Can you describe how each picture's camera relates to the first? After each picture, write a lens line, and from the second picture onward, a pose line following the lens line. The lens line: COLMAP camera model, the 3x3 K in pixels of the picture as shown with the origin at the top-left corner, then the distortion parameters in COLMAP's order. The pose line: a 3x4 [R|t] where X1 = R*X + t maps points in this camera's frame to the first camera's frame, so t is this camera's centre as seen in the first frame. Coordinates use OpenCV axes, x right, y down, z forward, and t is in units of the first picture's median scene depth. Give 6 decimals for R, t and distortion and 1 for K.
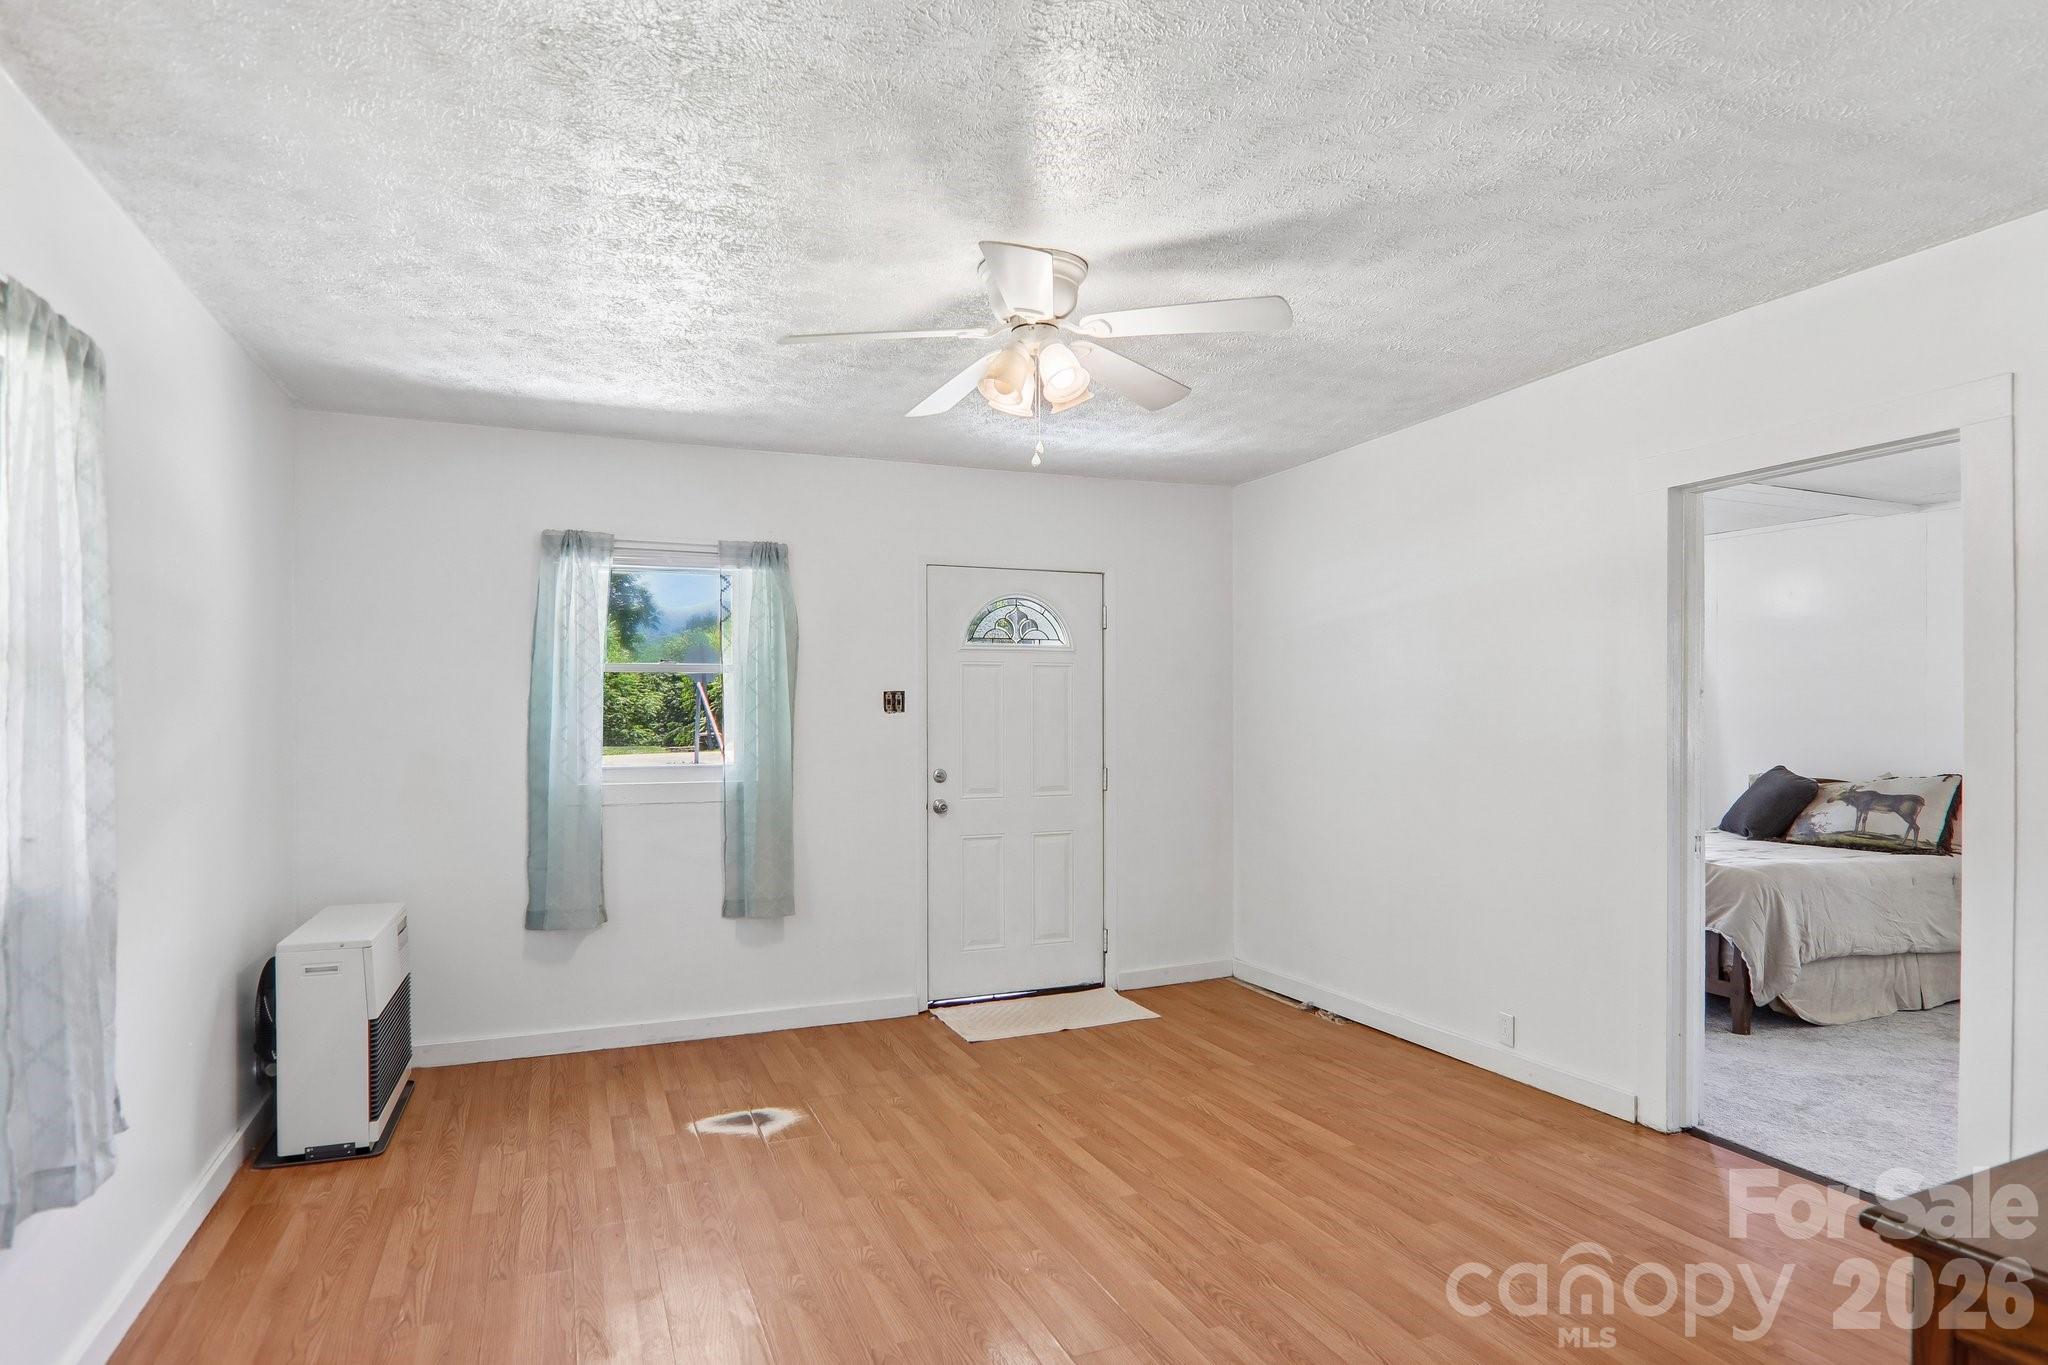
lens RADIAL K [[1146.3, 0, 1022.8], [0, 1146.3, 710.0], [0, 0, 1]] dist [0.000469, -0.019480]
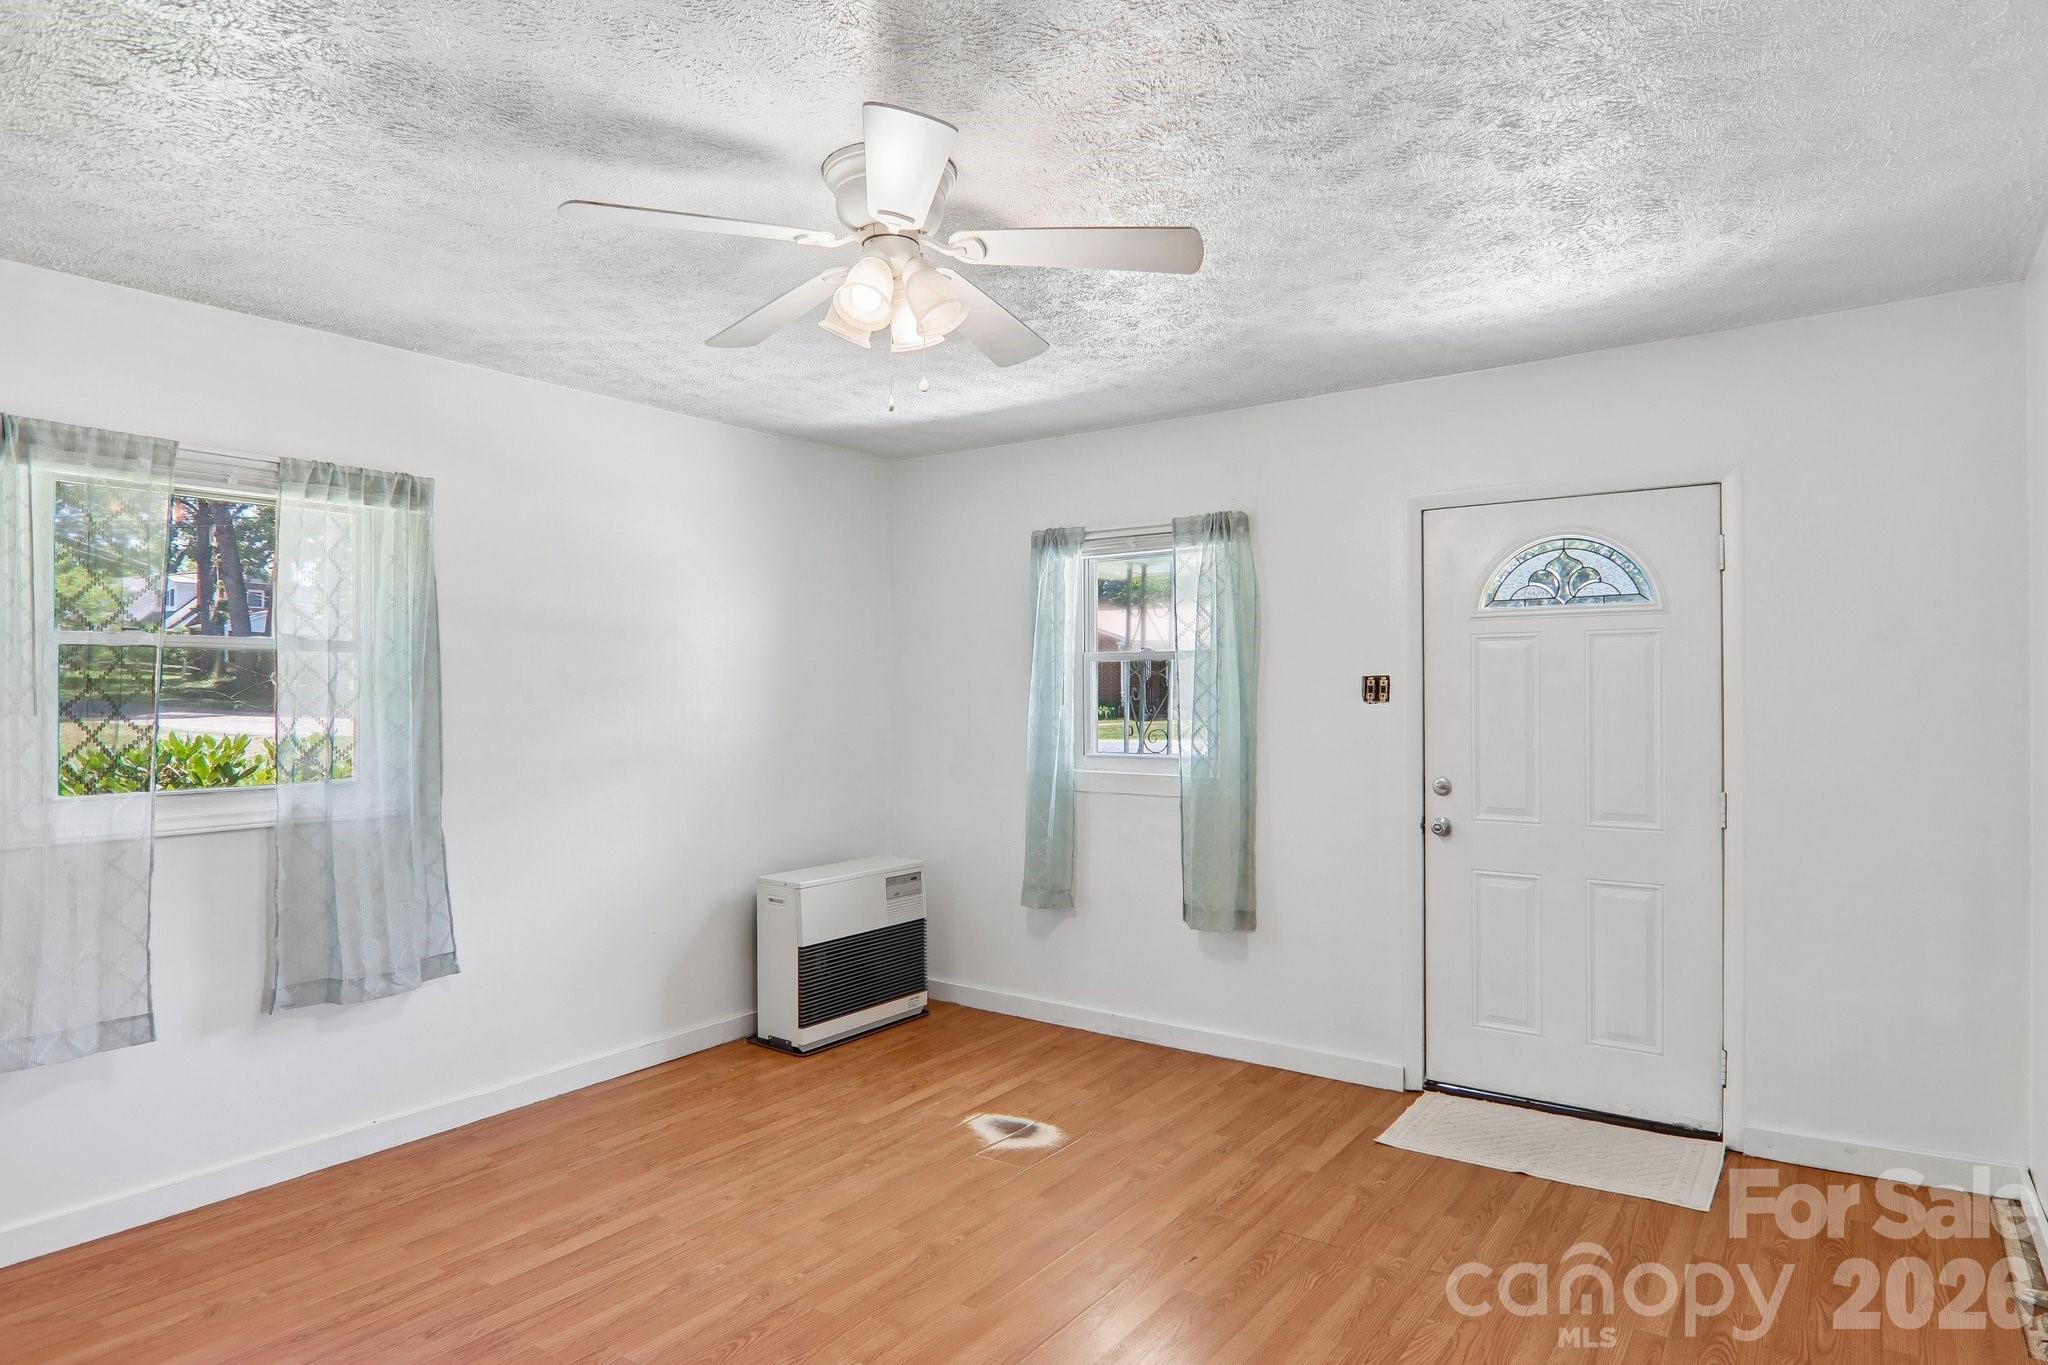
lens RADIAL K [[1149.6, 0, 1024.8], [0, 1149.6, 690.3], [0, 0, 1]] dist [0.004585, -0.016651]
pose [[0.528402, -0.002707, -0.848990, 0.476110], [0.004360, 0.999990, -0.000474, -0.007599], [0.848983, -0.003451, 0.528409, 0.407075]]
